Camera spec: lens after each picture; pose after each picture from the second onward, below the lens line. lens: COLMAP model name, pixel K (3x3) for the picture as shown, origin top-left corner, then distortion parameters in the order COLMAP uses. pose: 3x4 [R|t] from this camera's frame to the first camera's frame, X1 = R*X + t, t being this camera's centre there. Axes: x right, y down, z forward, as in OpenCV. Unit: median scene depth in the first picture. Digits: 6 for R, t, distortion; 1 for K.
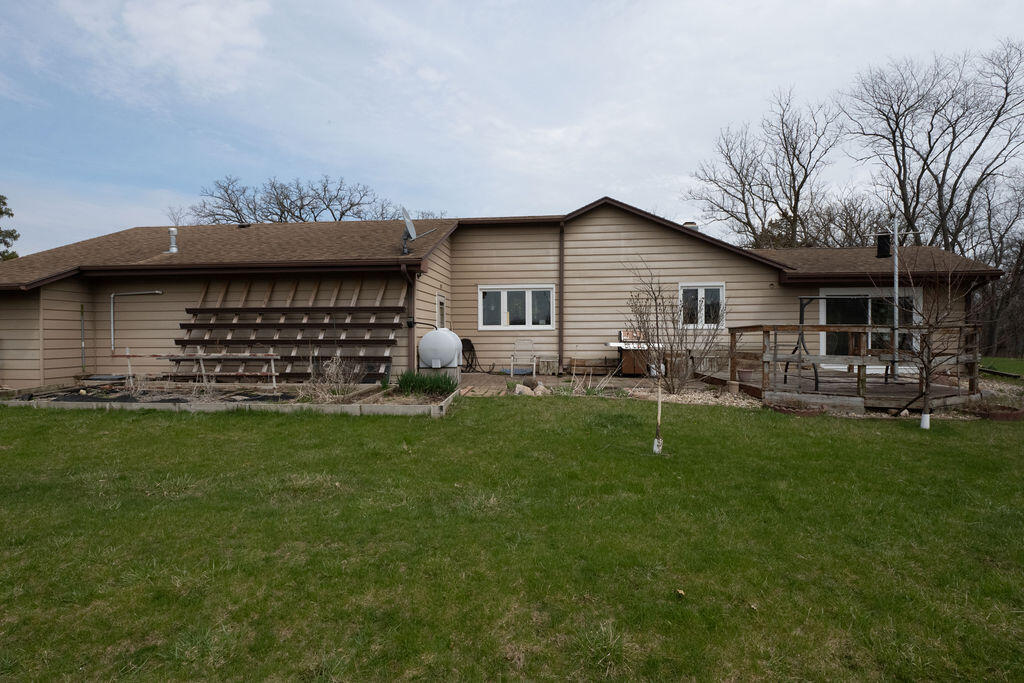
lens RADIAL K [[505.3, 0, 512.0], [0, 505.3, 341.5], [0, 0, 1]] dist [-0.001359, -0.000292]
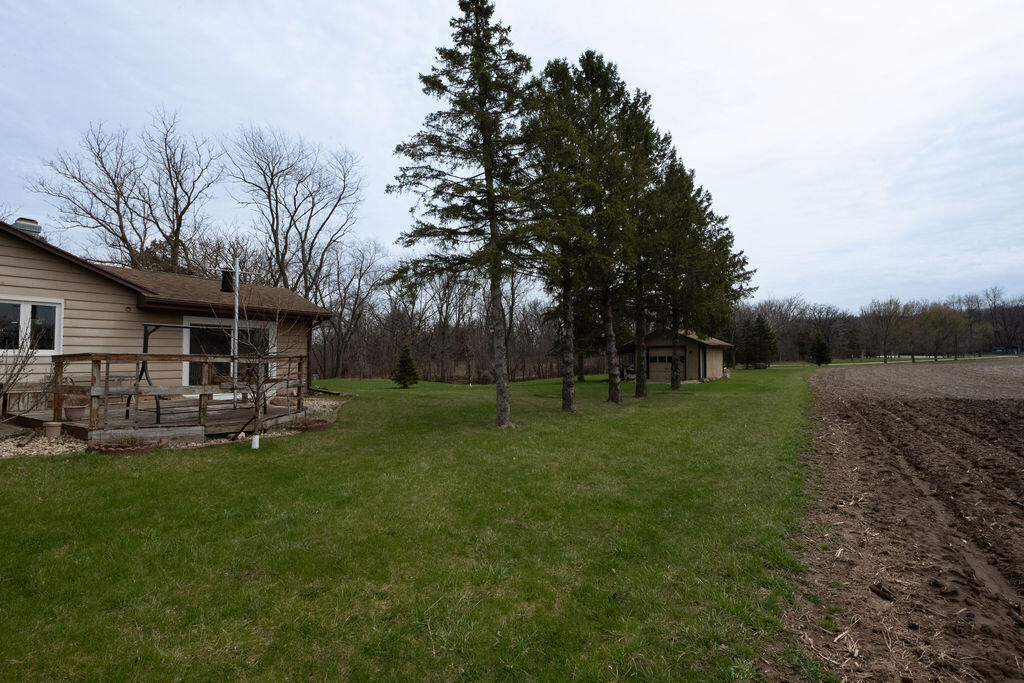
lens RADIAL K [[466.7, 0, 512.0], [0, 466.7, 341.5], [0, 0, 1]] dist [0.000471, 0.000304]
pose [[0.497601, 0.033877, 0.866744, 0.120373], [0.012619, 0.998849, -0.046284, -0.004439], [-0.867314, 0.033968, 0.496601, -0.004145]]
